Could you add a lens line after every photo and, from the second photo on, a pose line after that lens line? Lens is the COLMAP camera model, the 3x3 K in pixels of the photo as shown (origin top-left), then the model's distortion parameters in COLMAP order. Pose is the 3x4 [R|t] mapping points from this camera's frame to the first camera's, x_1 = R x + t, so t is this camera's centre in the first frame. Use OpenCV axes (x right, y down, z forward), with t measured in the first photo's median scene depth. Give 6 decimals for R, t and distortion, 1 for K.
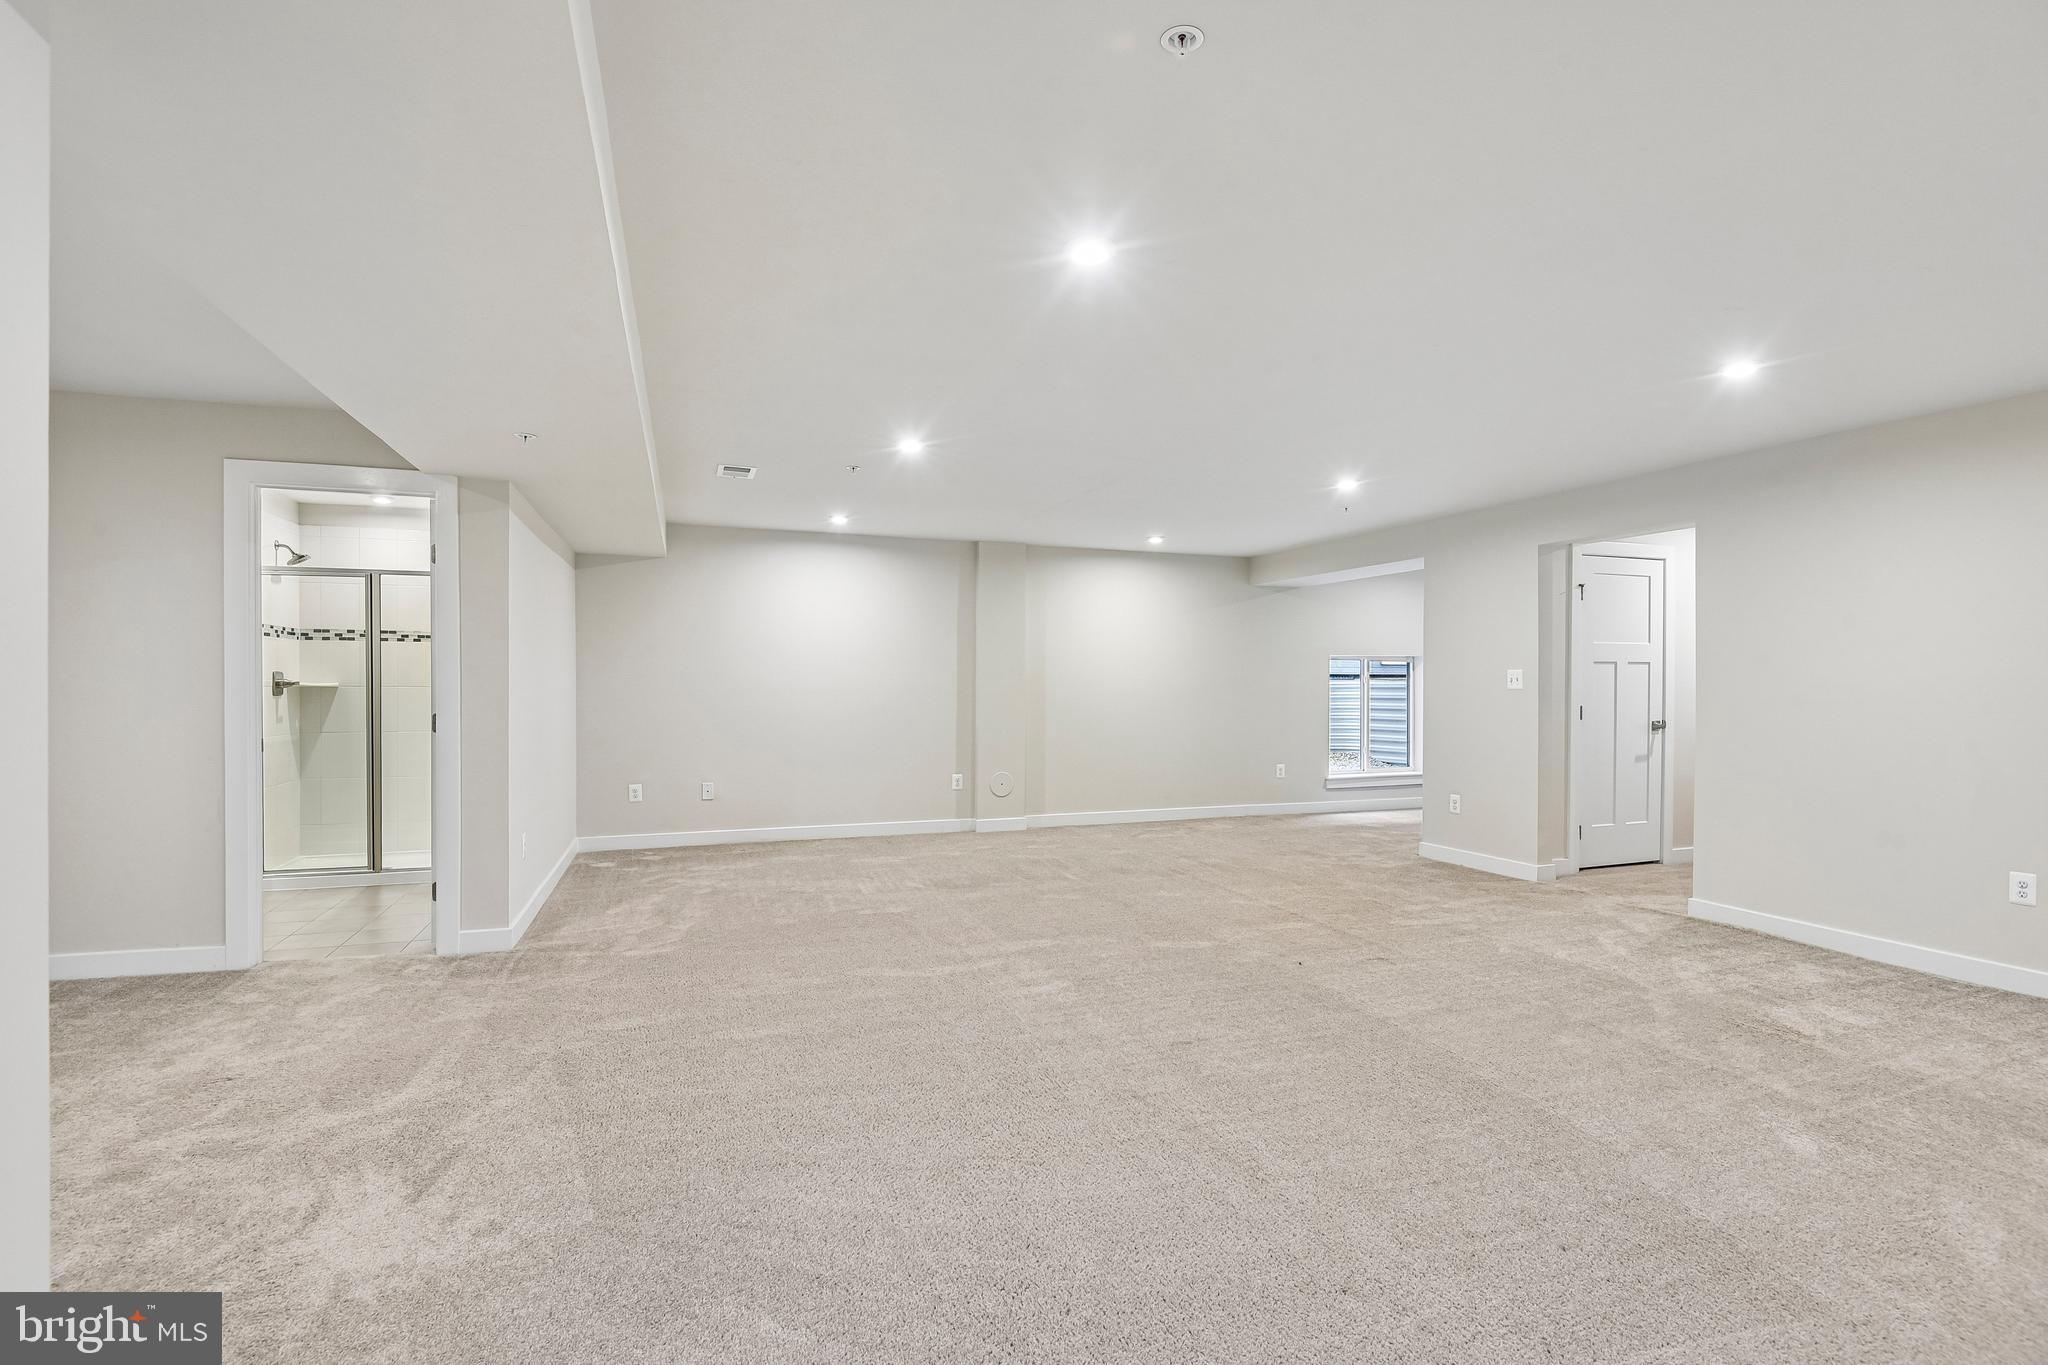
lens RADIAL K [[946.6, 0, 1029.9], [0, 946.6, 690.3], [0, 0, 1]] dist [-0.052637, -0.000740]
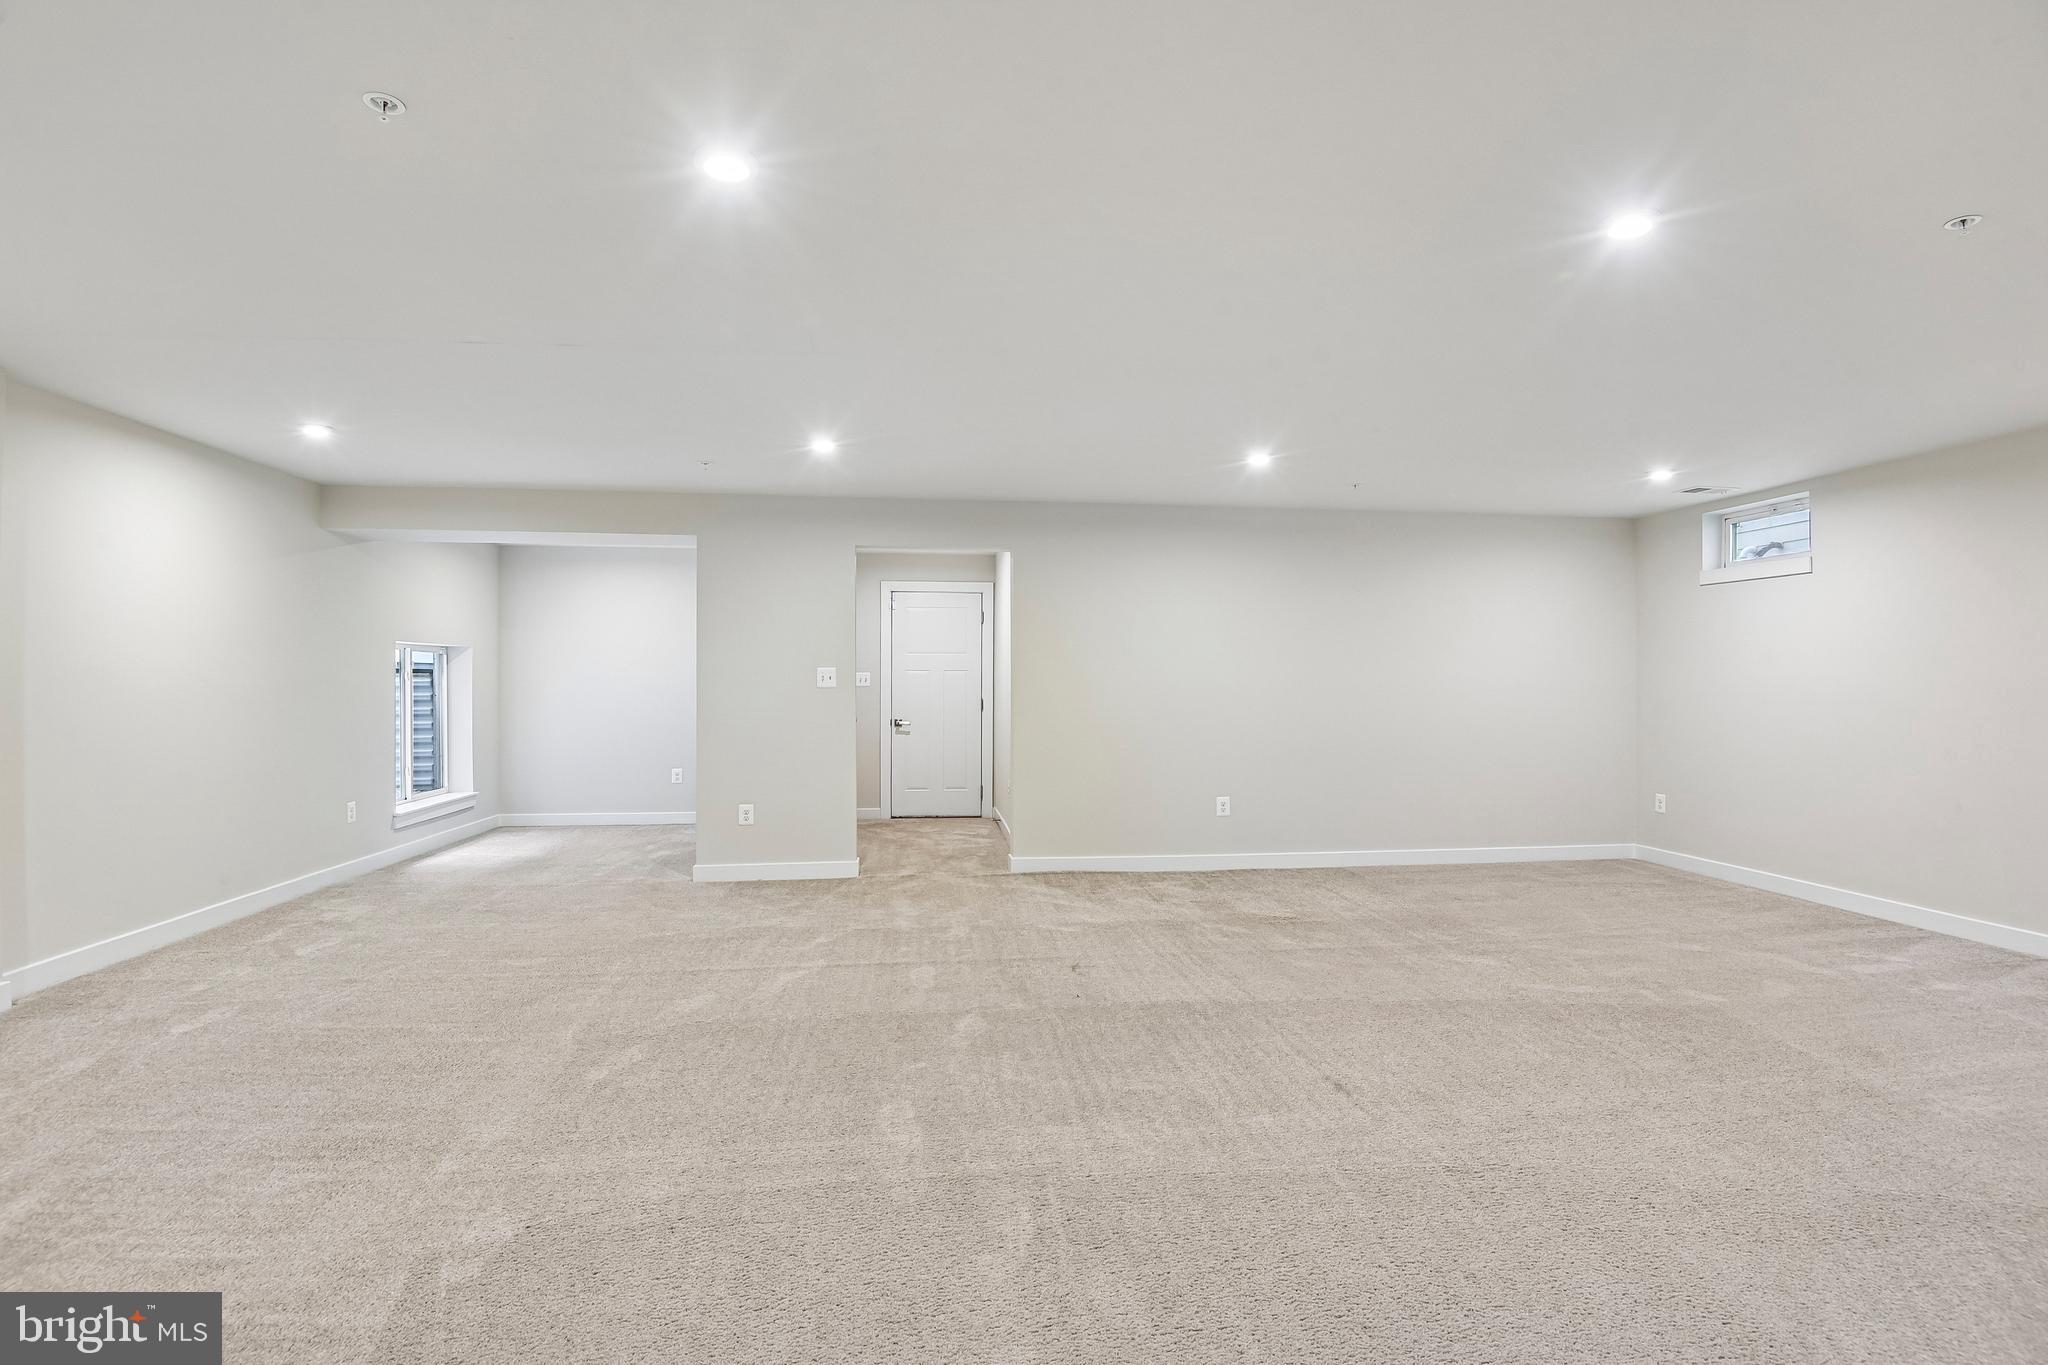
lens RADIAL K [[943.6, 0, 1027.4], [0, 943.6, 681.3], [0, 0, 1]] dist [-0.016706, -0.005746]
pose [[0.227278, 0.001463, 0.973829, -0.573106], [0.005320, 0.999982, -0.002744, -0.005446], [-0.973815, 0.005805, 0.227266, 0.807322]]
